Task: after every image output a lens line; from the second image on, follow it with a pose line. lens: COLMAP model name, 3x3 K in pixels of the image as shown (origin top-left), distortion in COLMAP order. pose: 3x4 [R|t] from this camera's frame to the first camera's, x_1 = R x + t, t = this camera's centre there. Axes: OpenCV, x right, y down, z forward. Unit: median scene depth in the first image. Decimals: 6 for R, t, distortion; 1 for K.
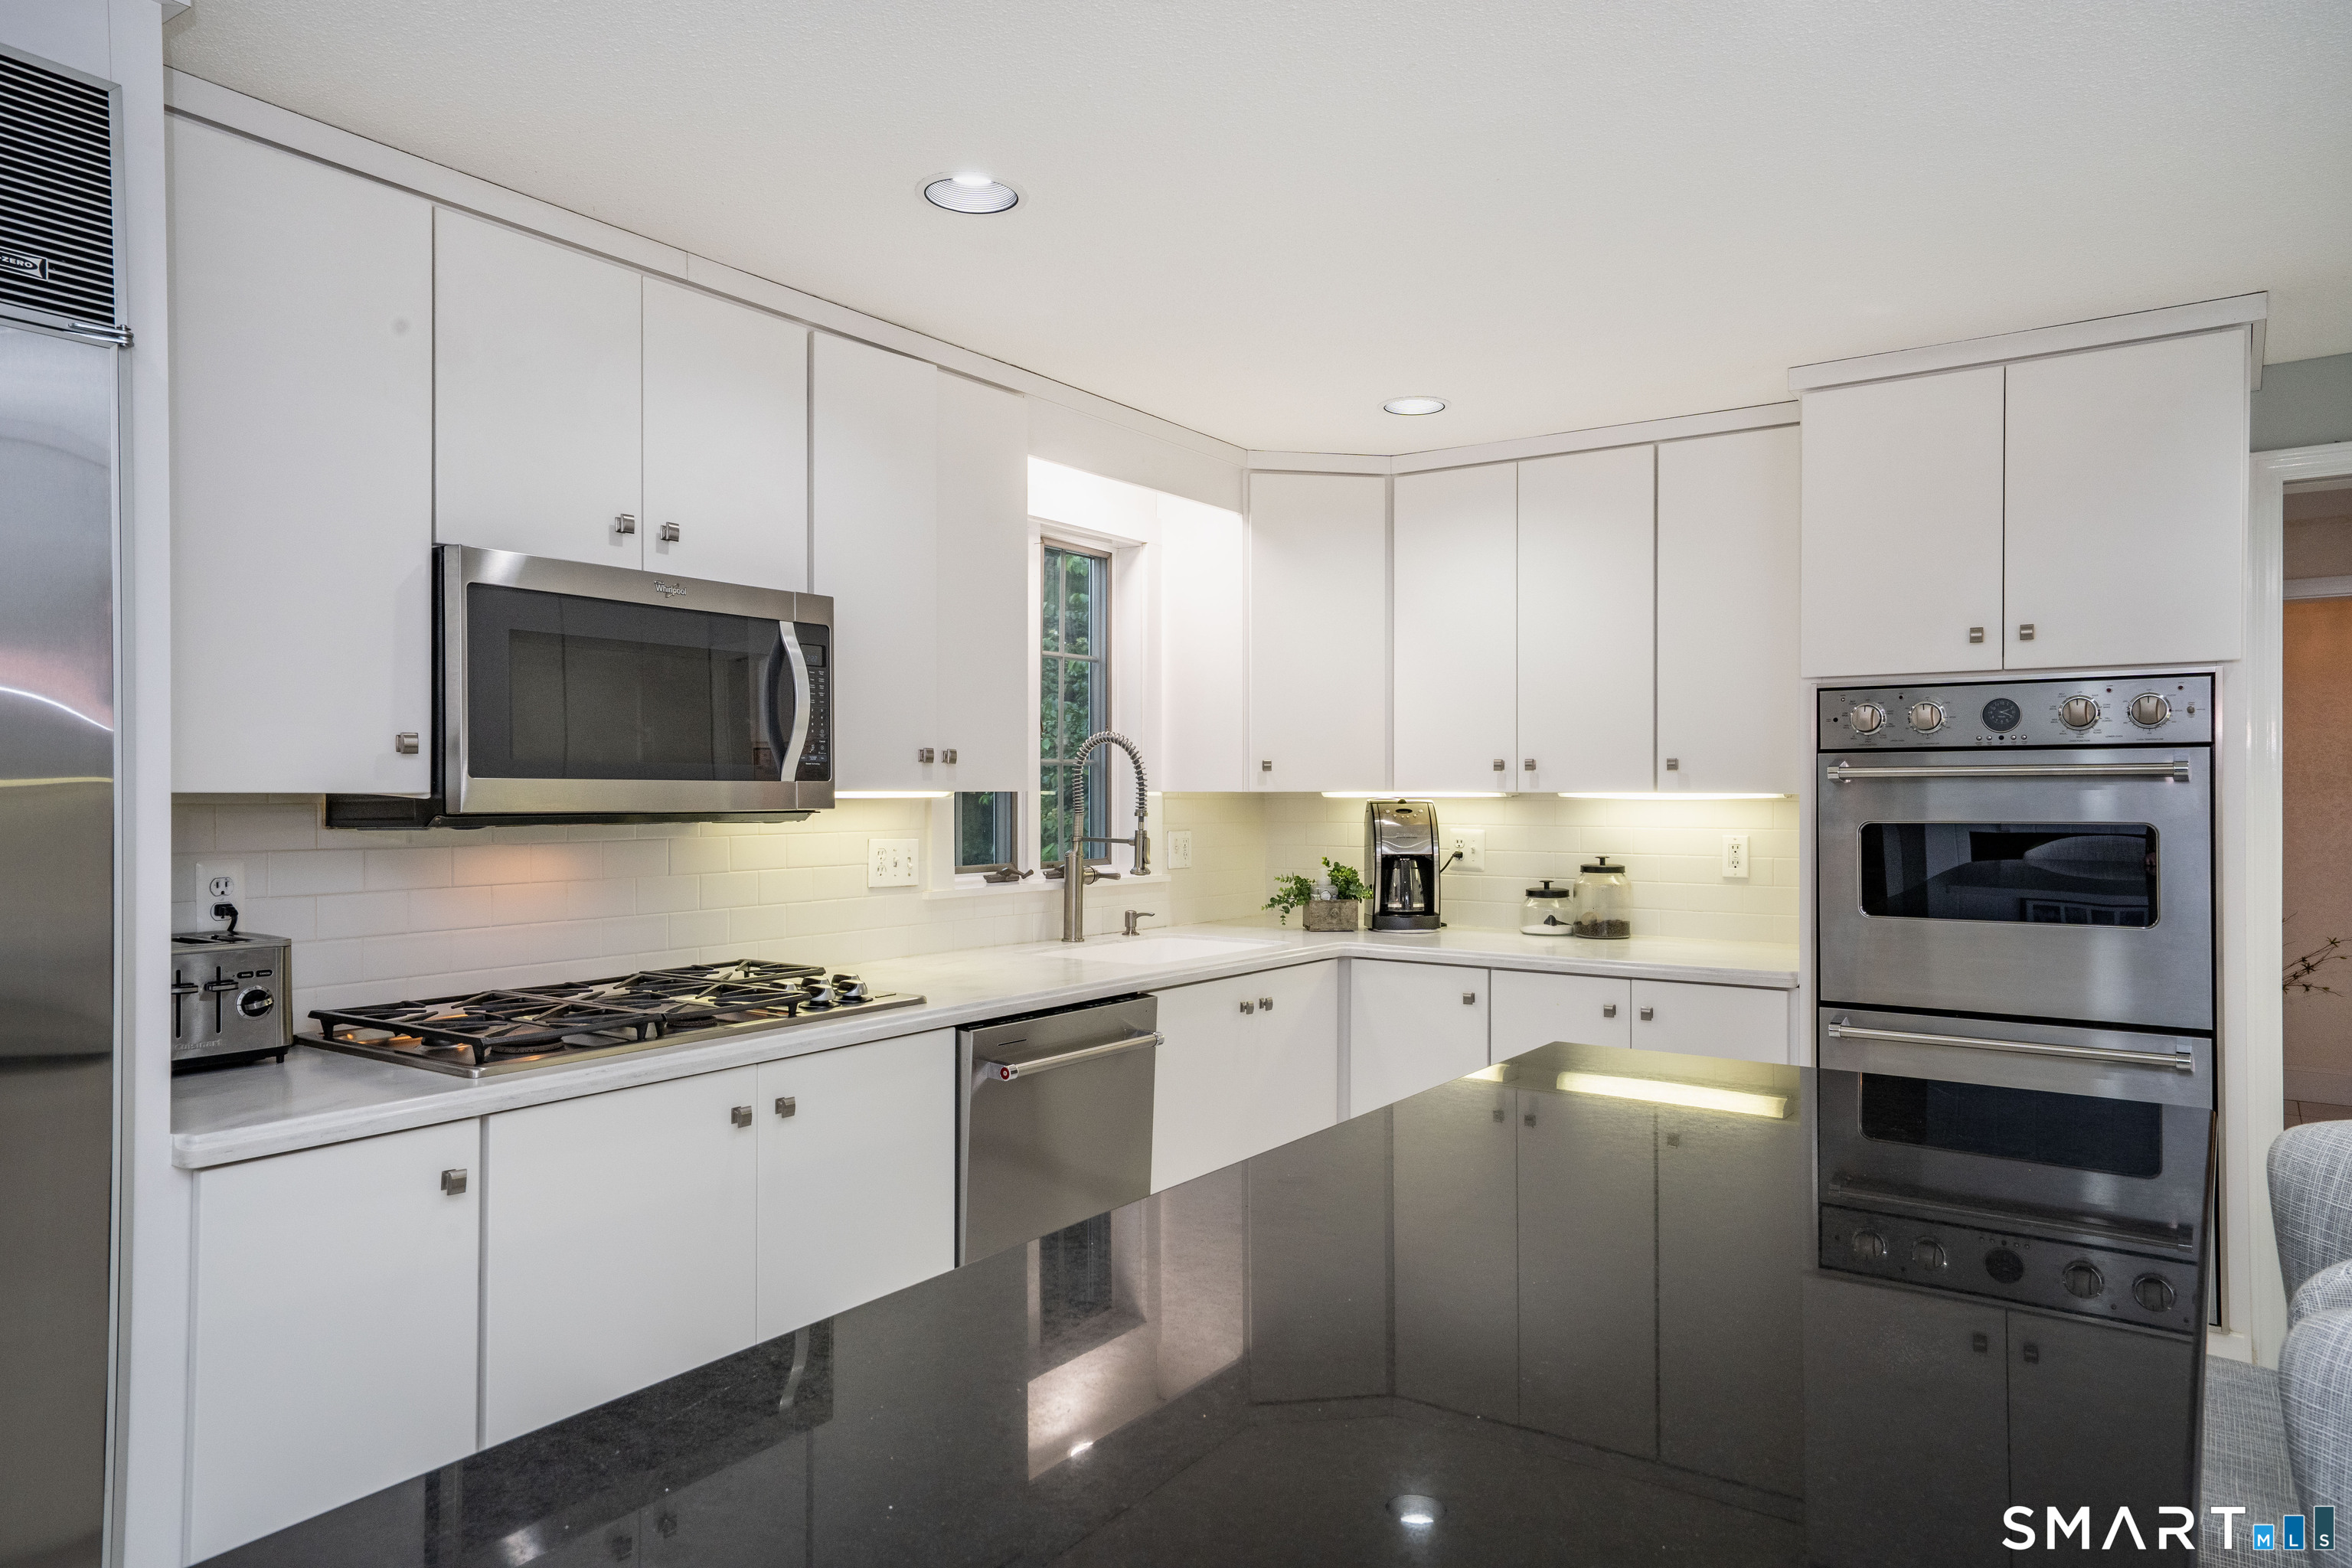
lens RADIAL K [[1519.9, 0, 1168.8], [0, 1519.9, 795.3], [0, 0, 1]] dist [0.040858, 0.001557]
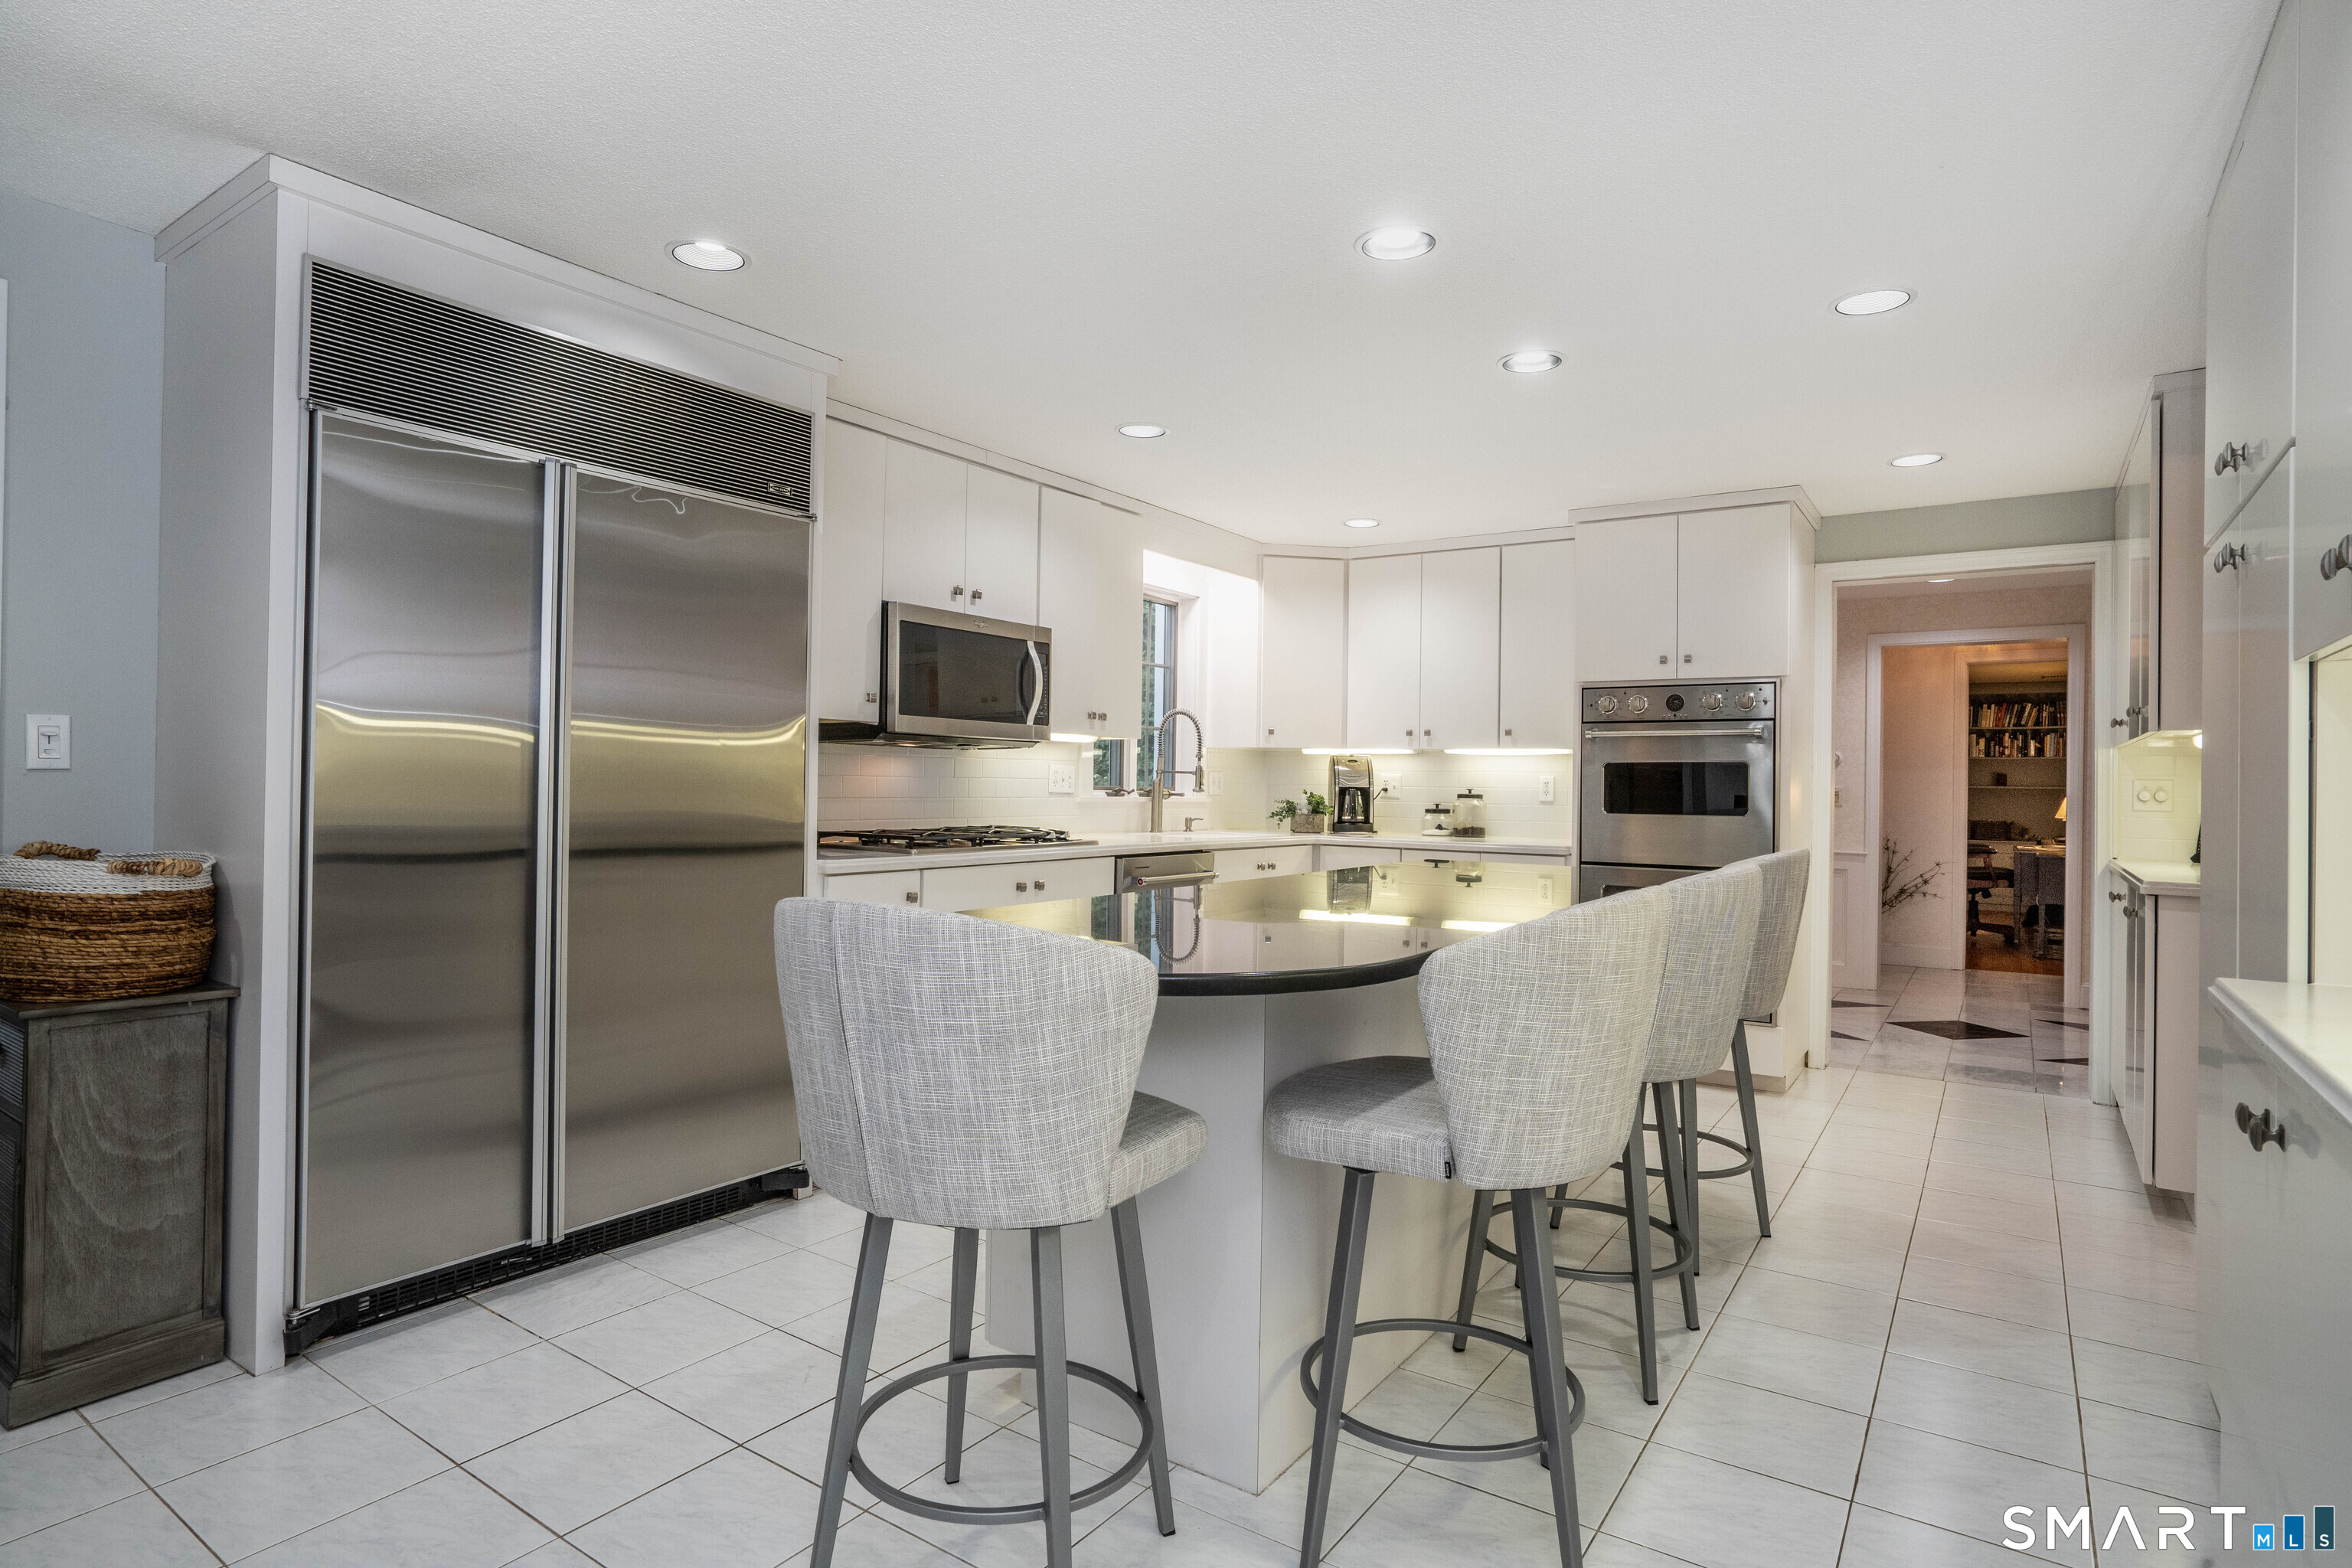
lens RADIAL K [[1209.1, 0, 1176.1], [0, 1209.1, 769.1], [0, 0, 1]] dist [-0.023226, 0.000507]
pose [[0.999847, 0.015342, 0.008391, -0.057563], [-0.015240, 0.999811, -0.012101, 0.045005], [-0.008575, 0.011971, 0.999892, -0.371151]]
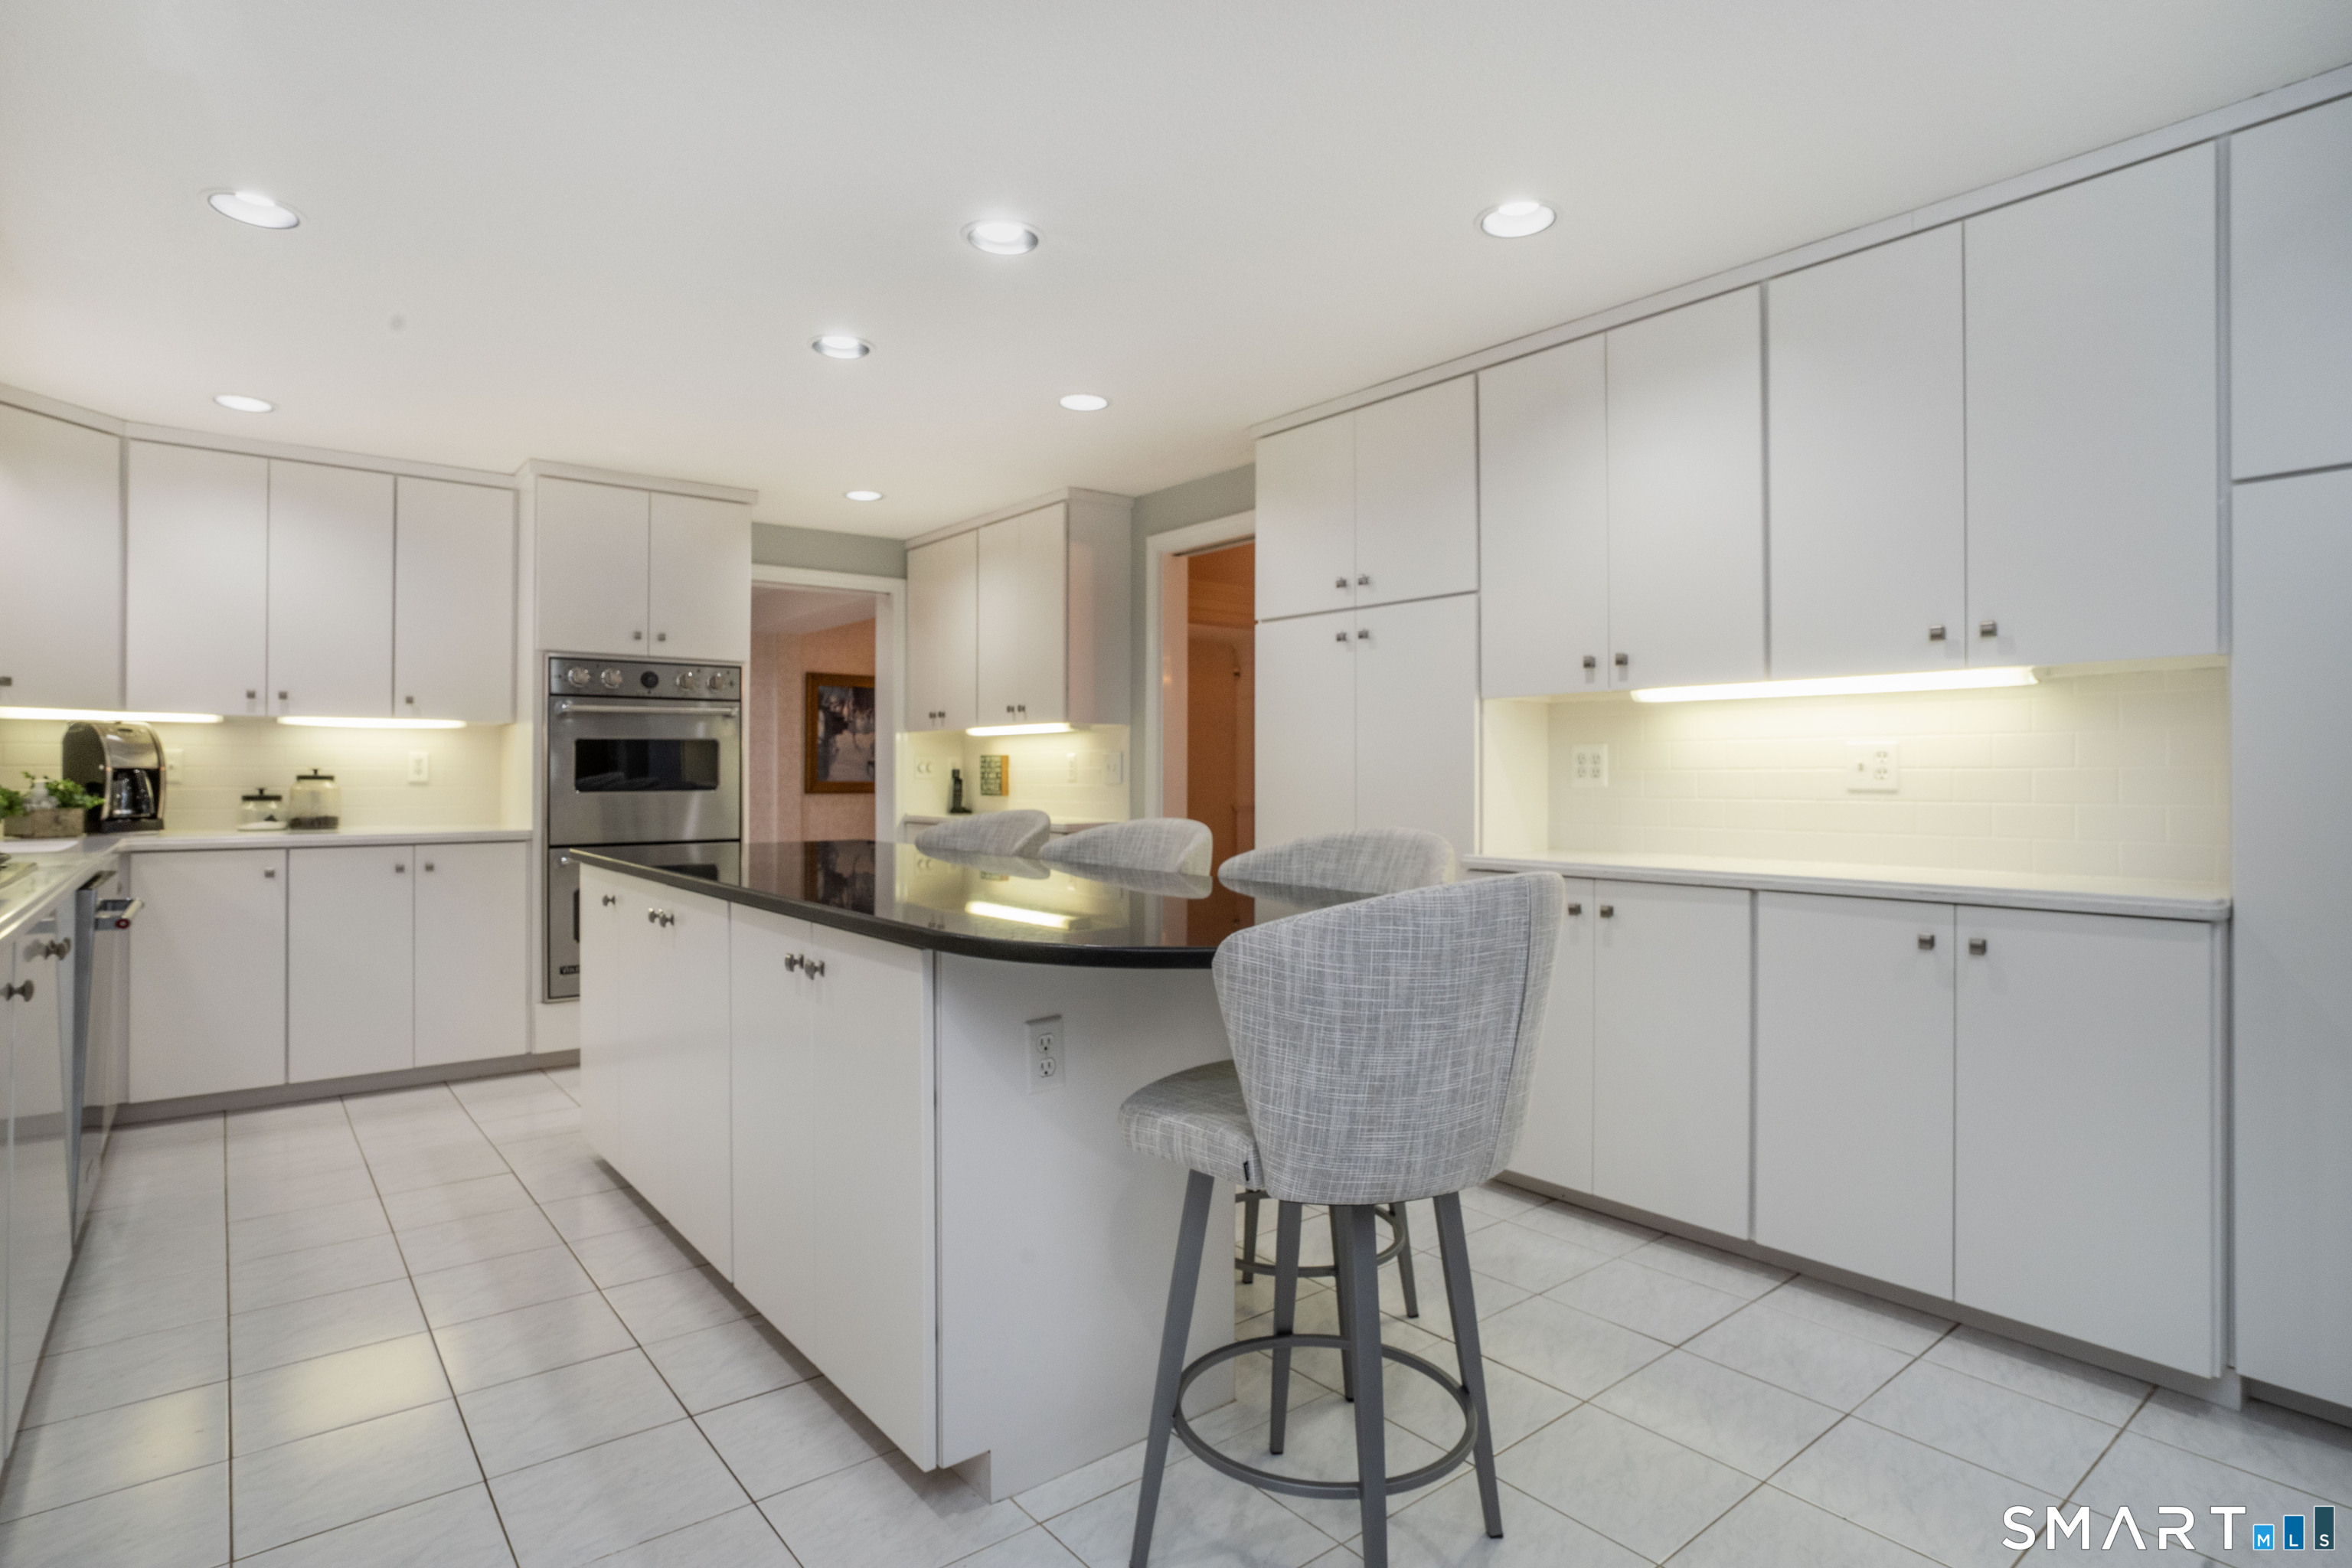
lens RADIAL K [[1209.1, 0, 1170.4], [0, 1209.1, 776.4], [0, 0, 1]] dist [-0.023226, 0.000507]
pose [[0.288054, -0.000791, 0.957614, -0.567315], [0.000324, 1.000000, 0.000728, 0.053307], [-0.957614, 0.000100, 0.288055, -0.015892]]
